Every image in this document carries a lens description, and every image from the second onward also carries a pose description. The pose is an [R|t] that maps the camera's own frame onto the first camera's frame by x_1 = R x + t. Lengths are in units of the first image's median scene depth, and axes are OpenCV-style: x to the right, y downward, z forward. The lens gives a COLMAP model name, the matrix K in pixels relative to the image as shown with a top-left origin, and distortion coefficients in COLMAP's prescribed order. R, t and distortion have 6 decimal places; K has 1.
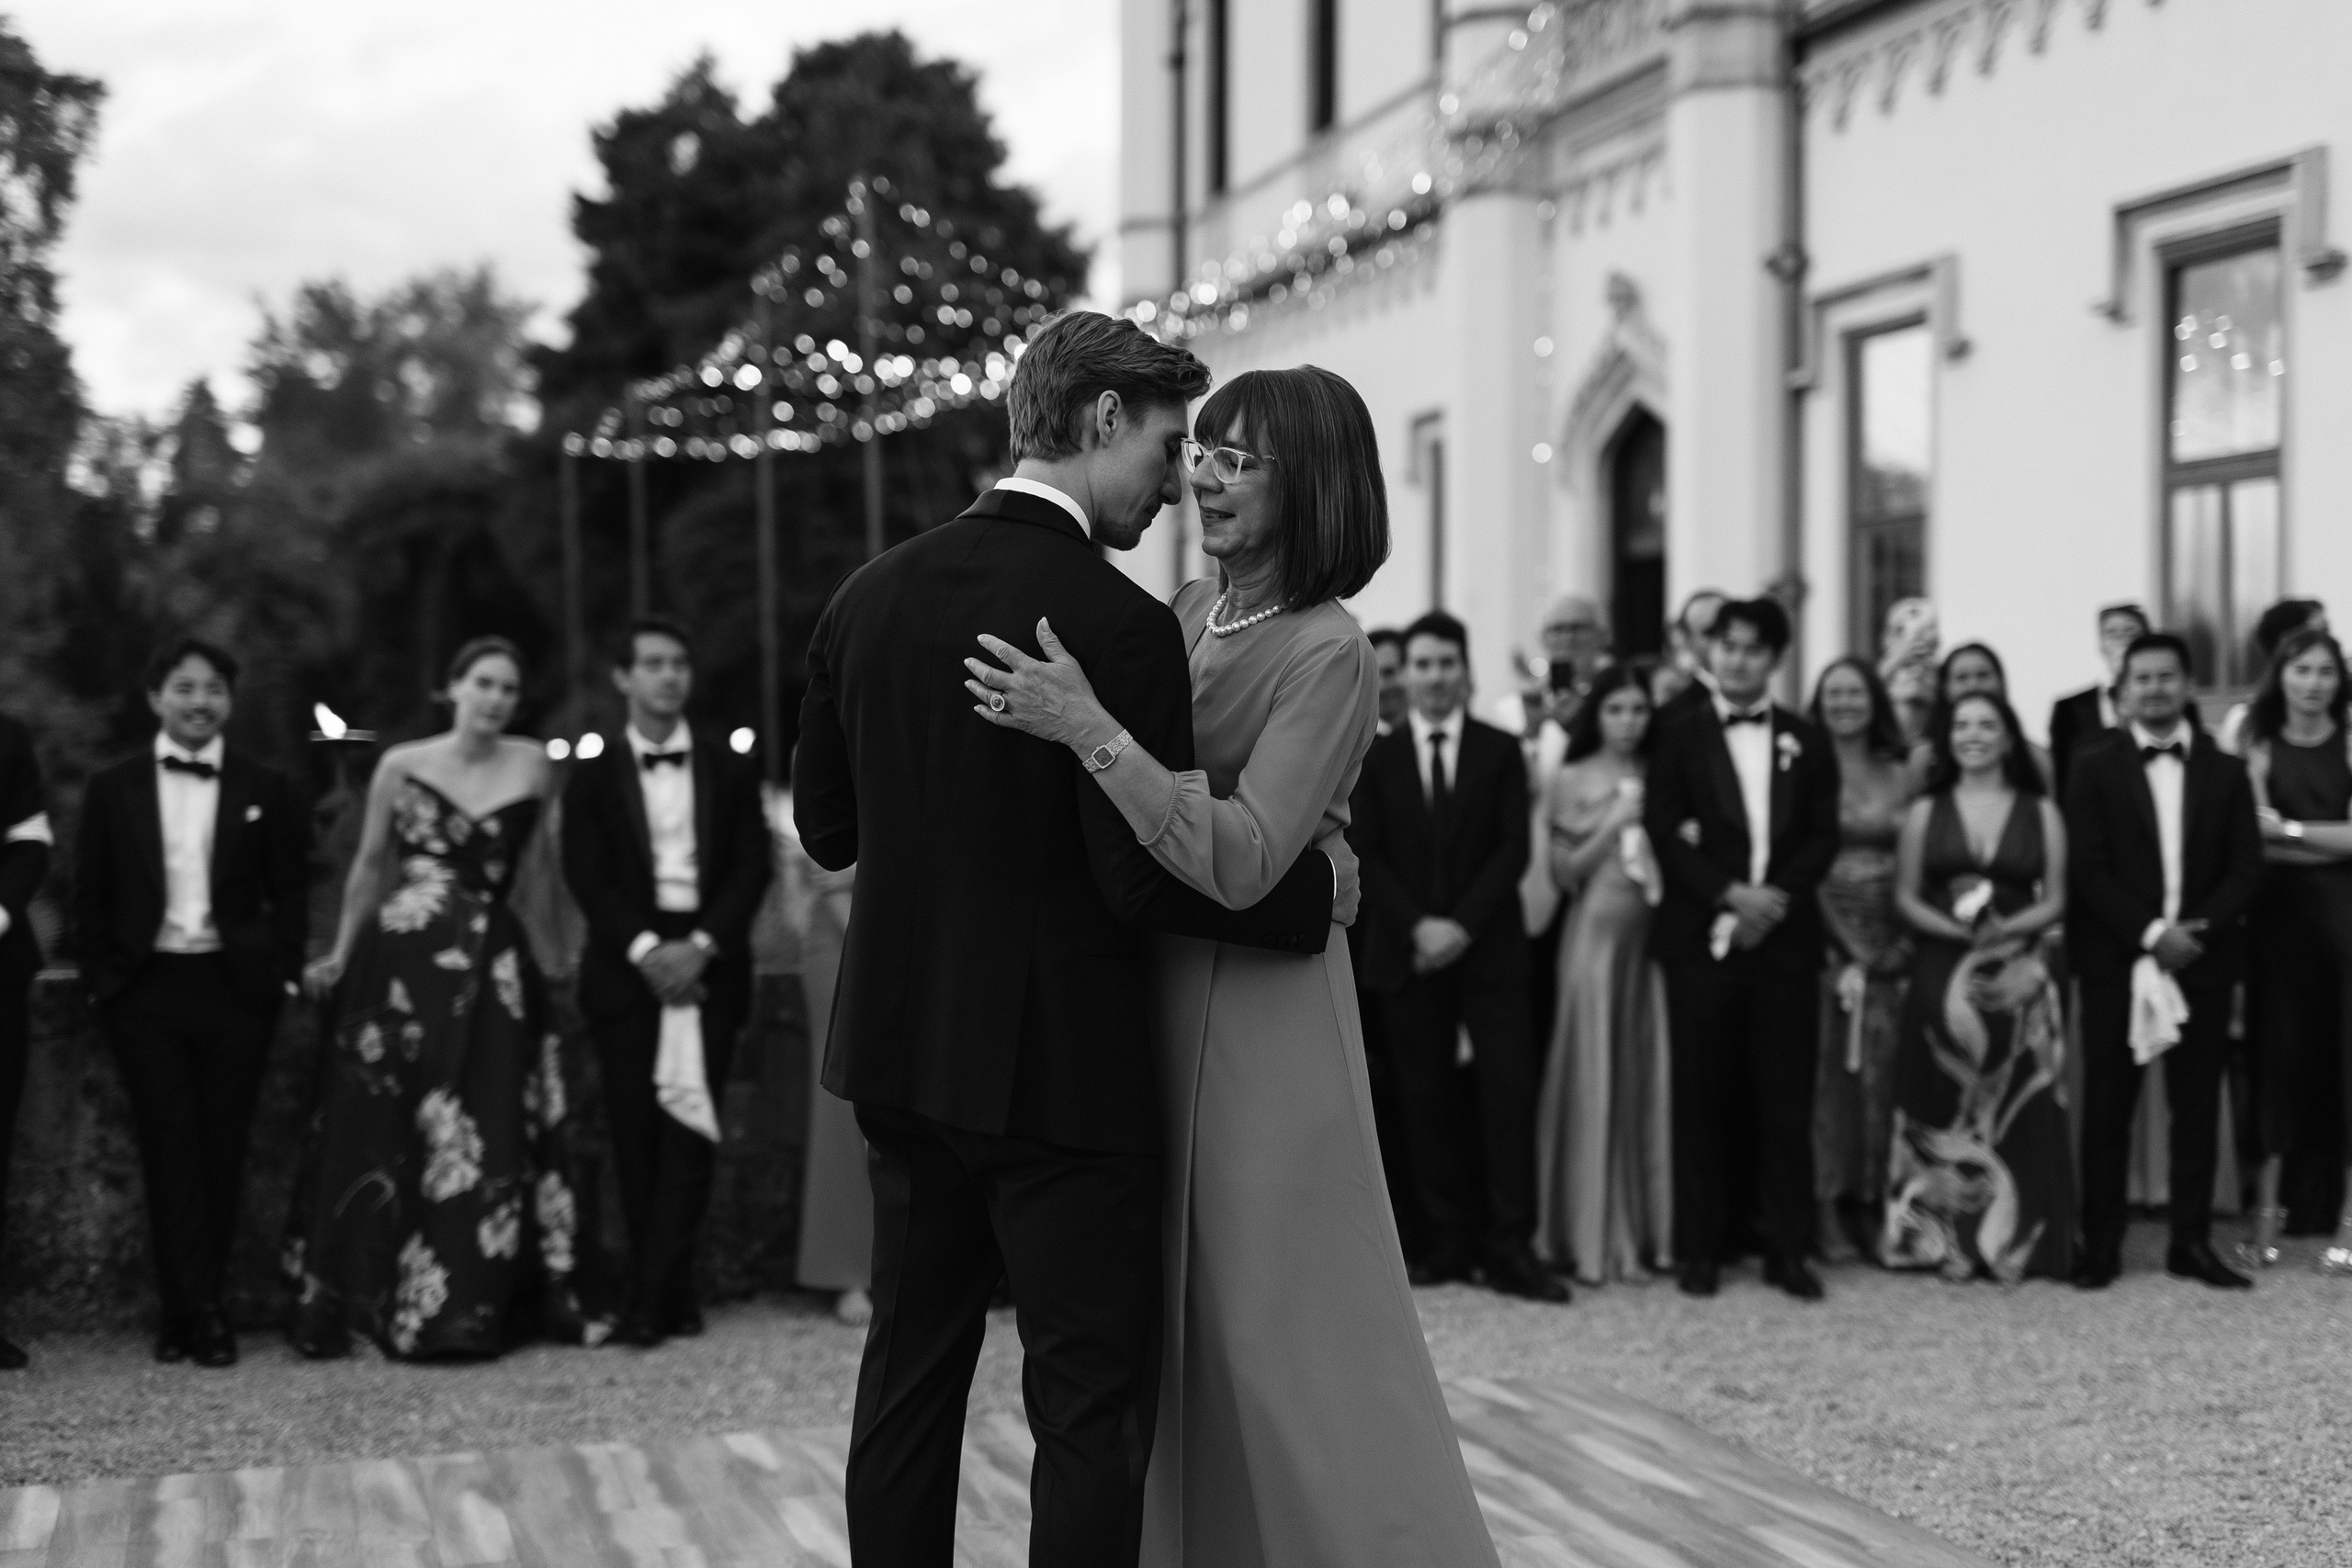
lens RADIAL K [[3390.7, 0, 1180.9], [0, 3390.7, 778.8], [0, 0, 1]] dist [-0.009854, 0.000000]
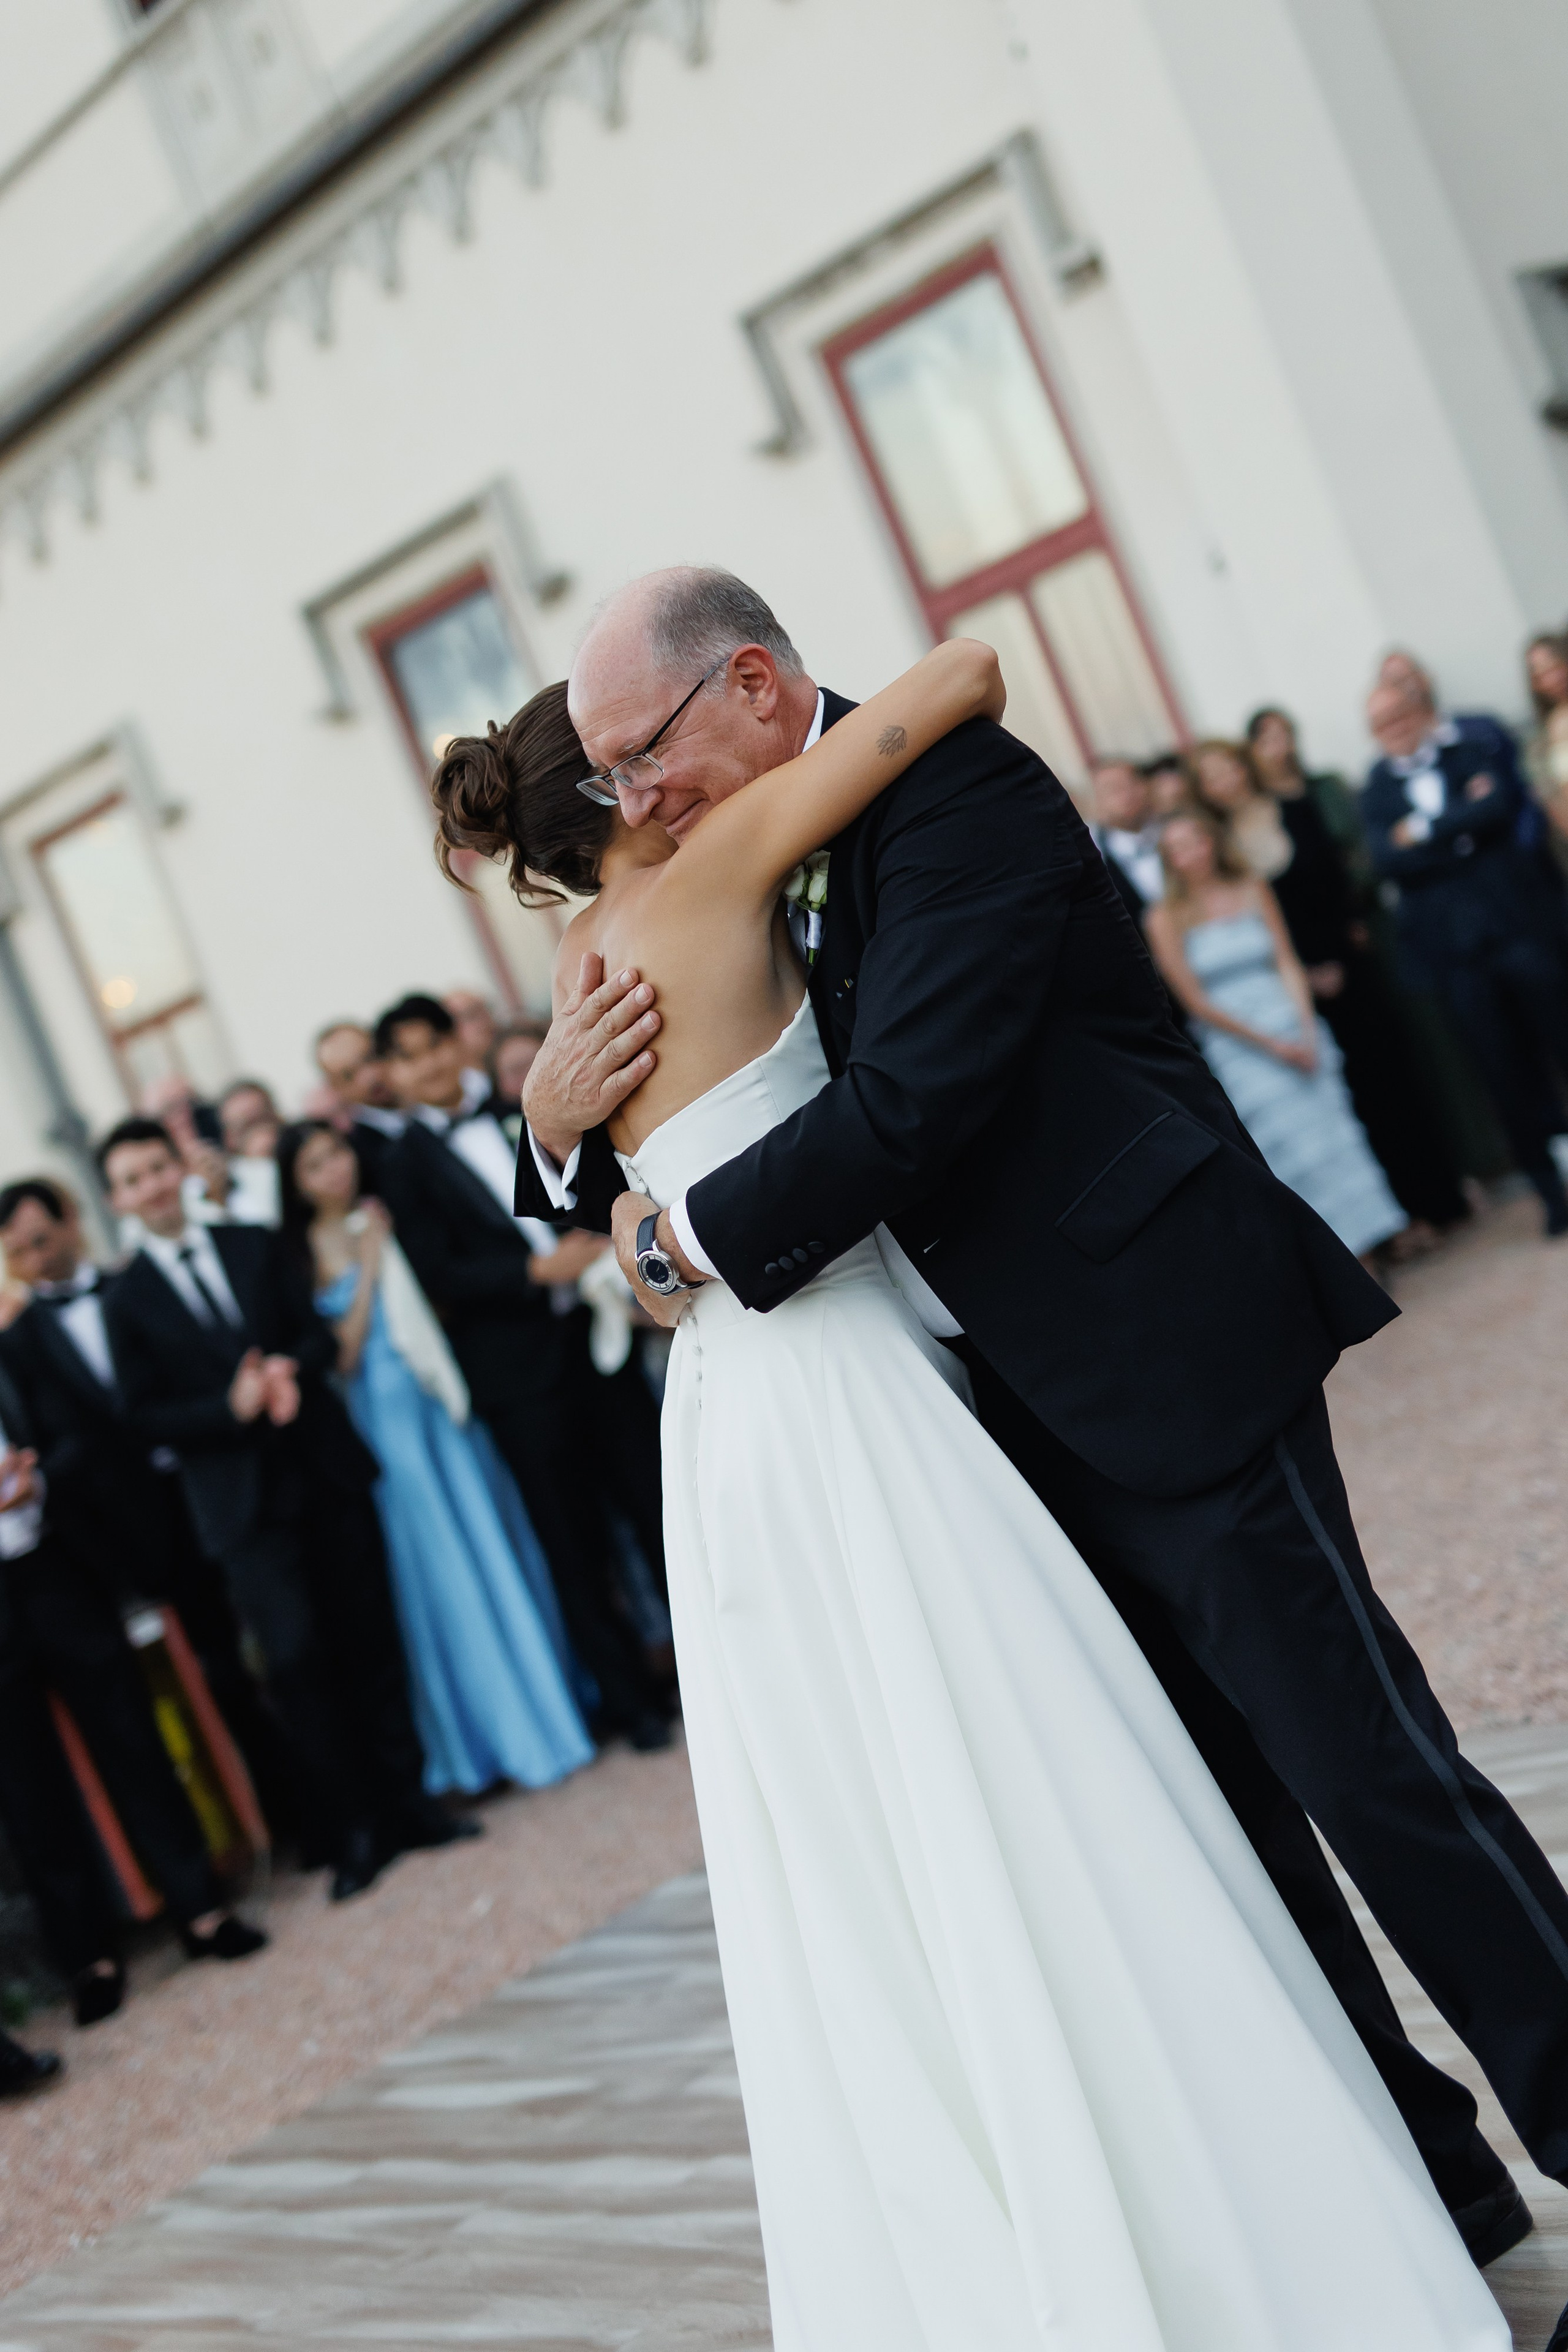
lens RADIAL K [[3637.2, 0, 779.8], [0, 3637.2, 1060.4], [0, 0, 1]] dist [0.027512, 0.000000]
pose [[0.841144, -0.331762, 0.427096, -0.092154], [0.369147, 0.929357, -0.005105, 0.001690], [-0.395232, 0.161955, 0.904192, 0.063963]]
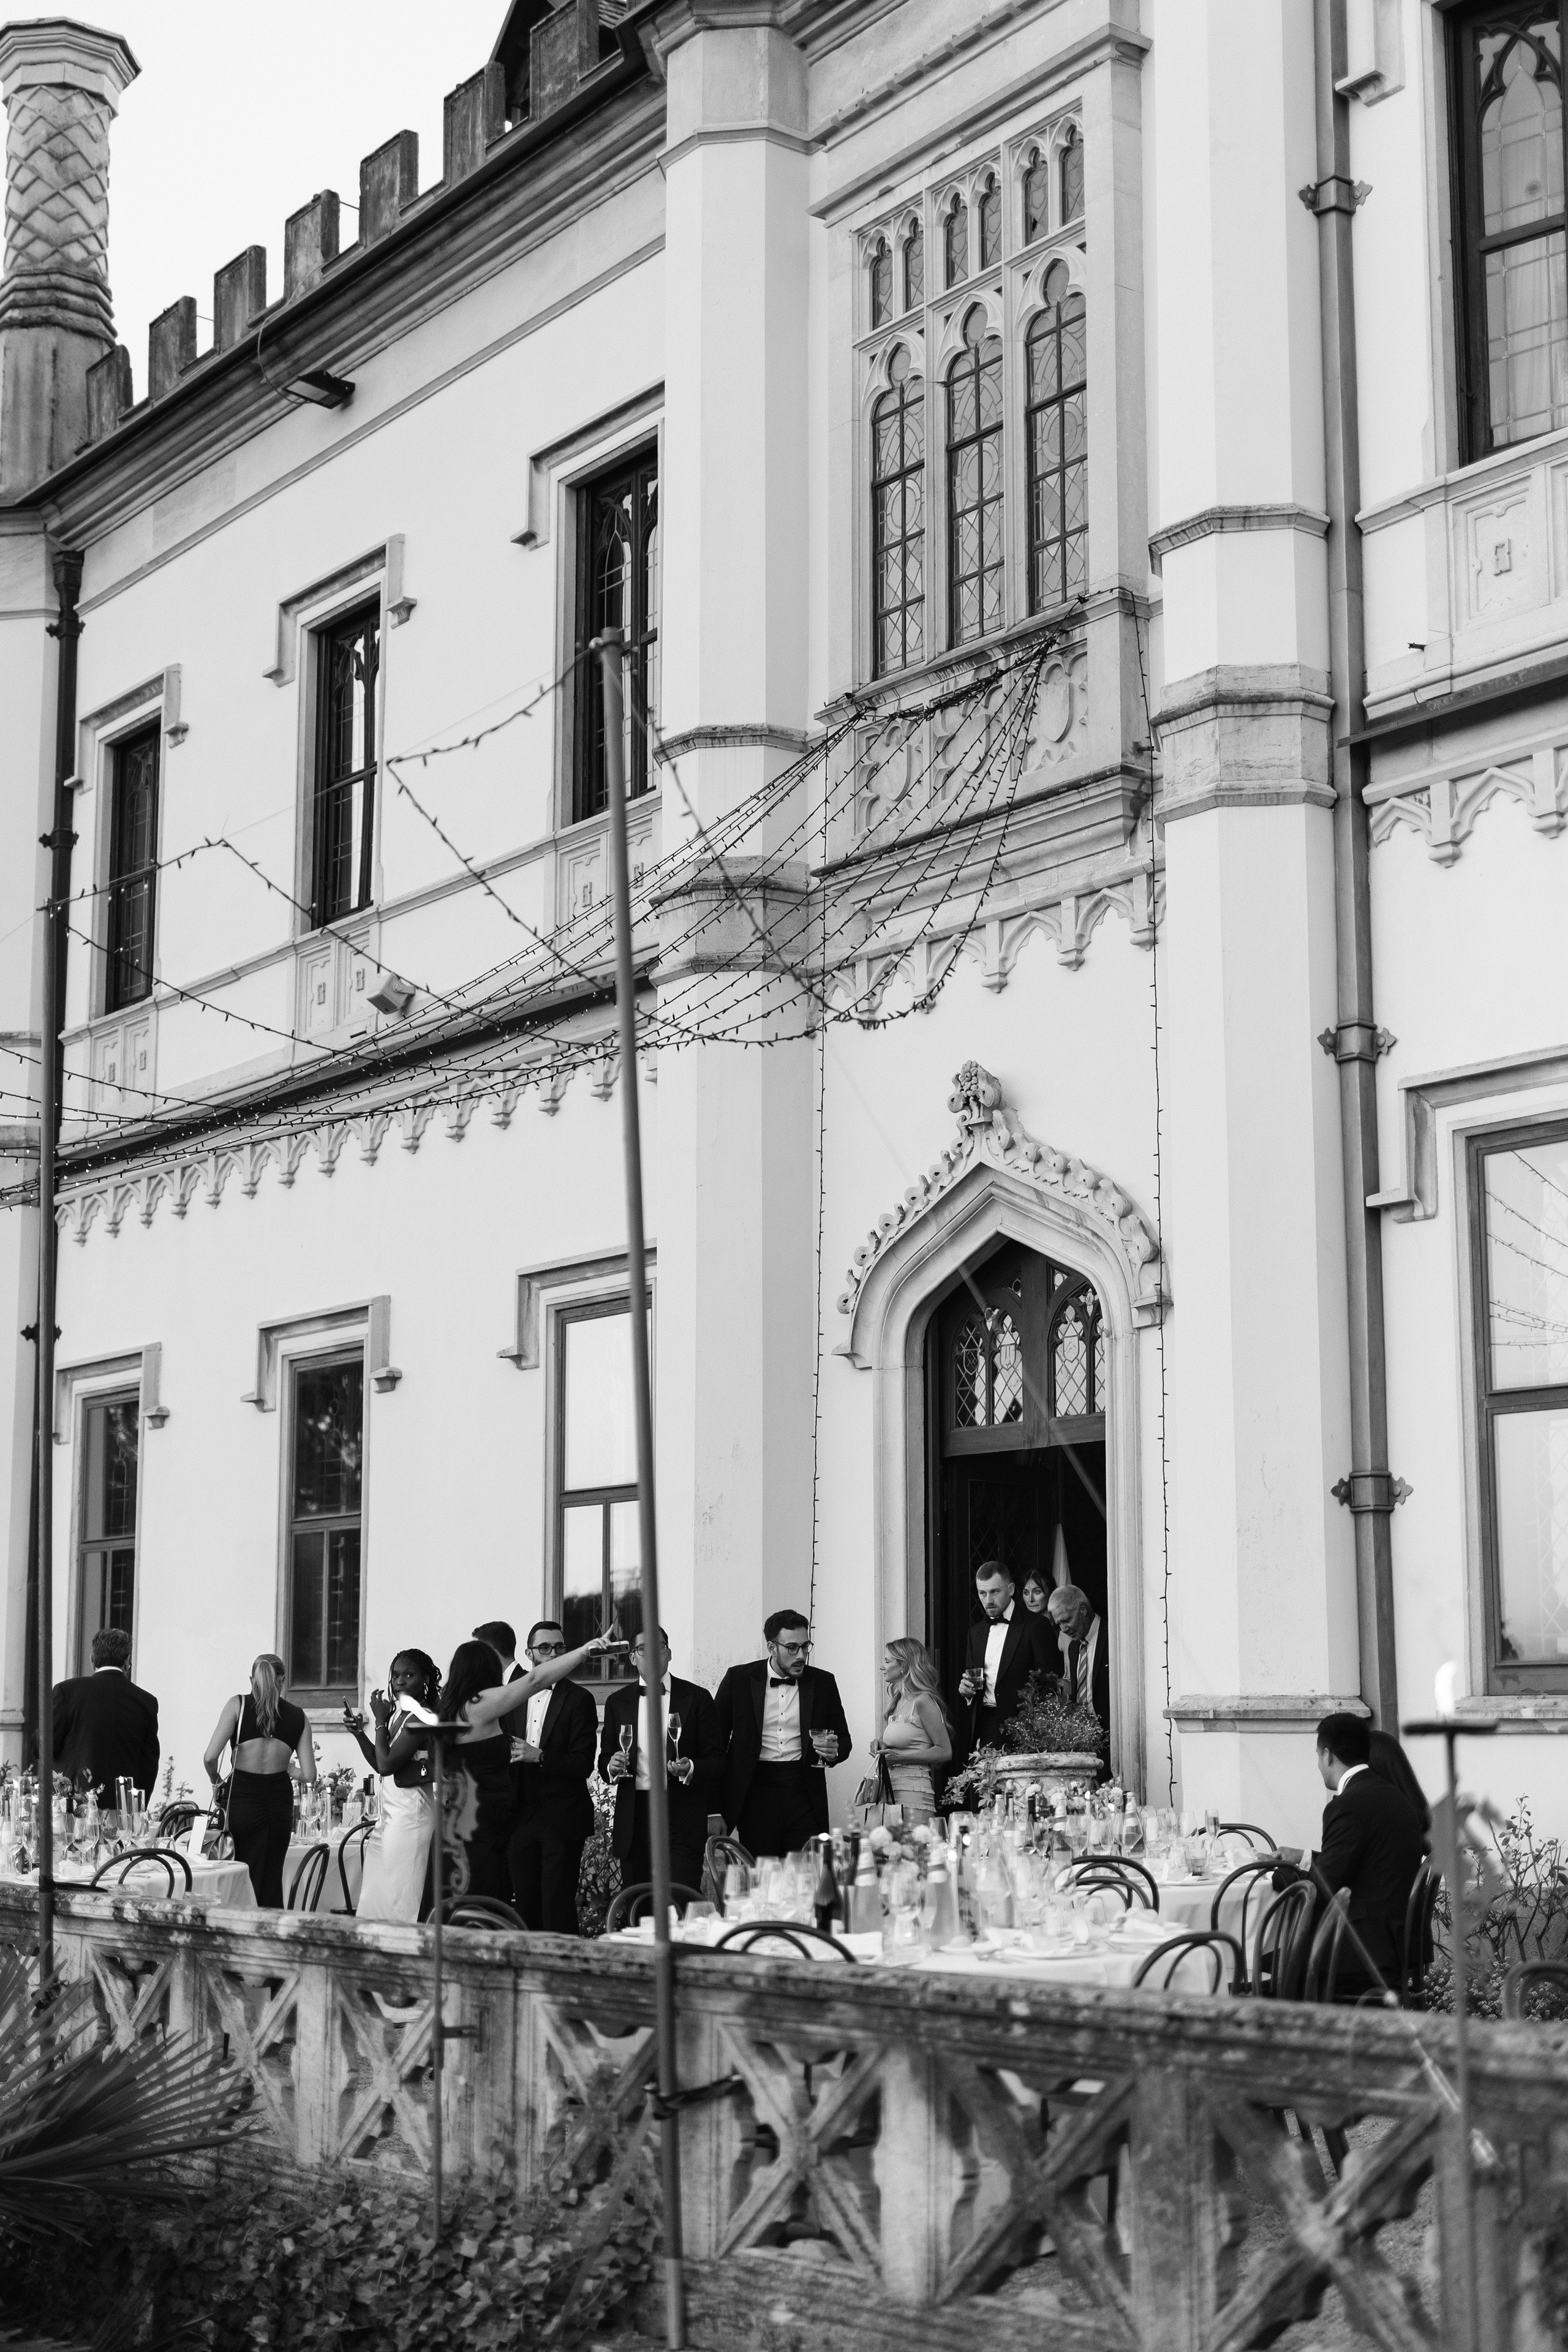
lens RADIAL K [[3264.4, 0, 778.3], [0, 3264.4, 1174.9], [0, 0, 1]] dist [0.030166, 0.000000]
pose [[0.931477, 0.060356, 0.358759, -0.245117], [0.002789, 0.984928, -0.172942, -0.004779], [-0.363790, 0.162092, 0.917269, 0.541381]]
